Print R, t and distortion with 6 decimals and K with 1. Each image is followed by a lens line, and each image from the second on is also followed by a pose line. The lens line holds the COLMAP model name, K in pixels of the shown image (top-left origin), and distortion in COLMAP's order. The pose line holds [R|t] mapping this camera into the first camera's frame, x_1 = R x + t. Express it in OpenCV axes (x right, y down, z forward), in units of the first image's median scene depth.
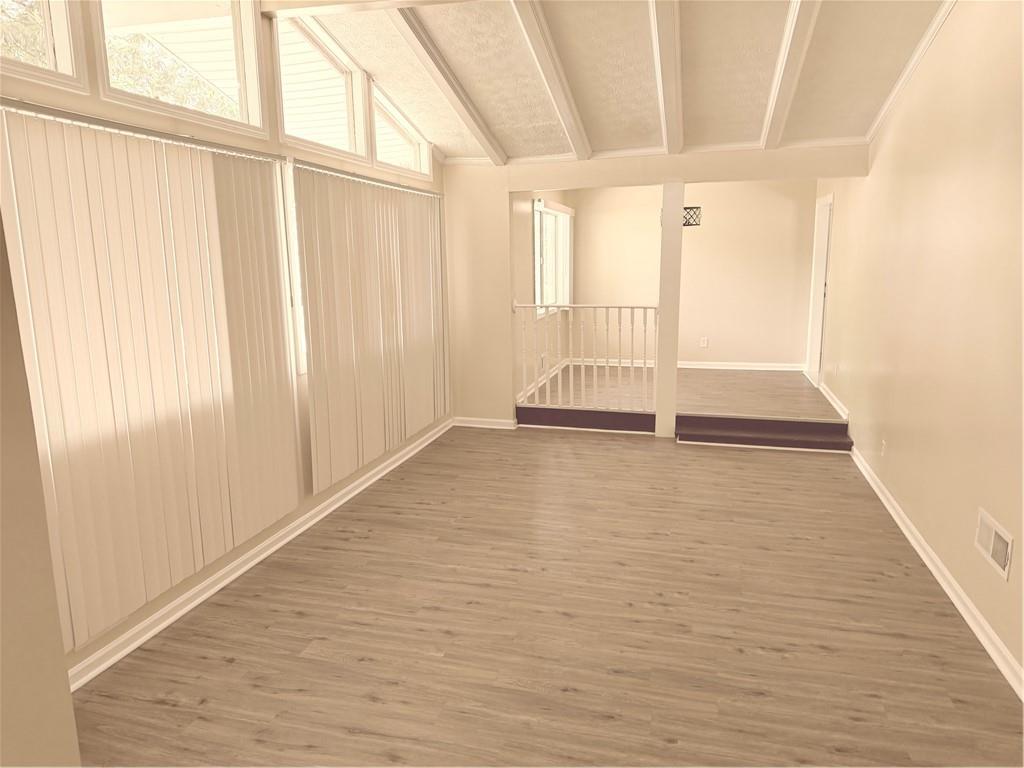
lens RADIAL K [[720.1, 0, 511.4], [0, 720.1, 383.5], [0, 0, 1]] dist [0.058737, -0.051791]
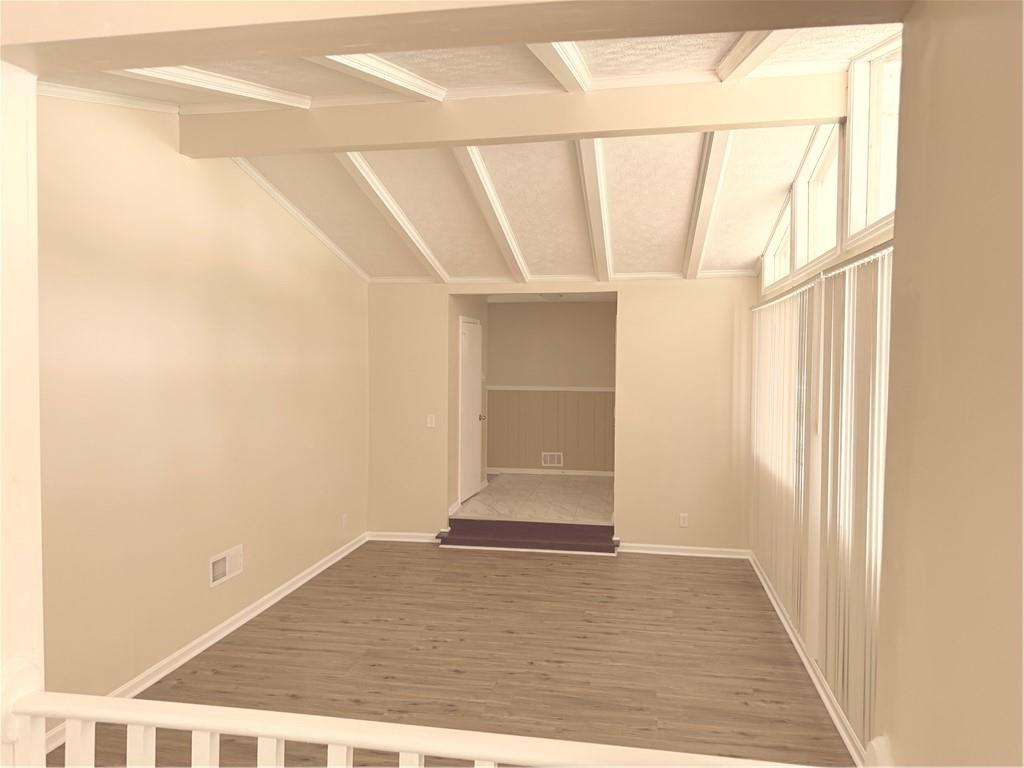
lens RADIAL K [[720.1, 0, 513.6], [0, 720.1, 382.8], [0, 0, 1]] dist [0.058737, -0.051791]
pose [[-0.996815, 0.001625, -0.079729, 0.164965], [-0.015124, 0.977794, 0.209024, -0.397005], [0.078299, 0.209564, -0.974655, 2.063043]]
